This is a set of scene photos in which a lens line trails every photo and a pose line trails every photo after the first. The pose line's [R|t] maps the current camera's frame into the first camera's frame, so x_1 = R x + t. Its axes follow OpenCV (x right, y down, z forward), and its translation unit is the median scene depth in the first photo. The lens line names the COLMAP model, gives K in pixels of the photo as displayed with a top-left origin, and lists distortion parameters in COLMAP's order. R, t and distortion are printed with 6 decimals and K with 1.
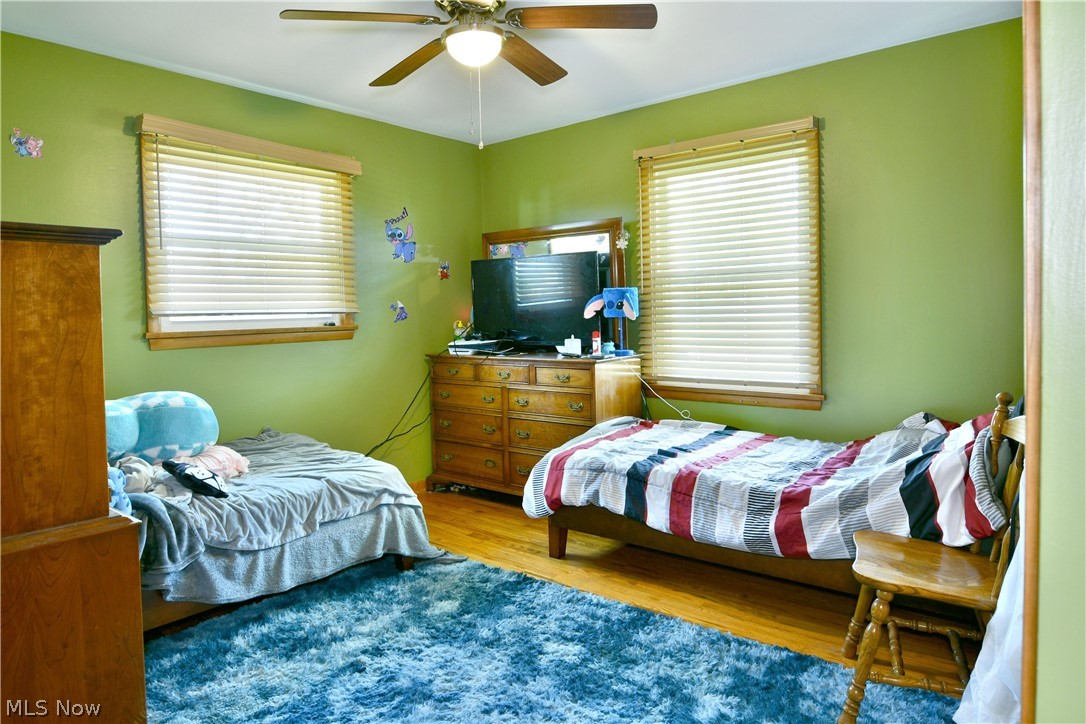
lens RADIAL K [[682.1, 0, 545.4], [0, 682.1, 345.6], [0, 0, 1]] dist [-0.020678, -0.001069]
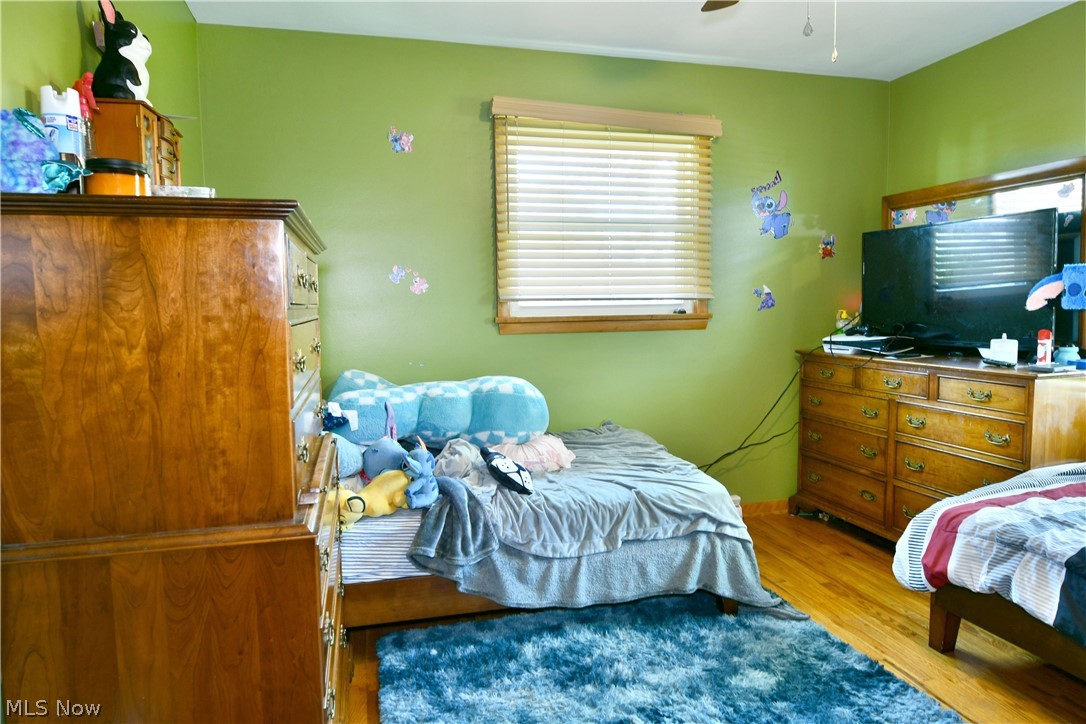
lens RADIAL K [[676.2, 0, 543.5], [0, 676.2, 372.1], [0, 0, 1]] dist [-0.019169, -0.004800]
pose [[0.814919, 0.068314, -0.575535, 0.064514], [-0.033836, 0.996943, 0.070424, -0.011043], [0.578586, -0.037916, 0.814739, 0.222992]]
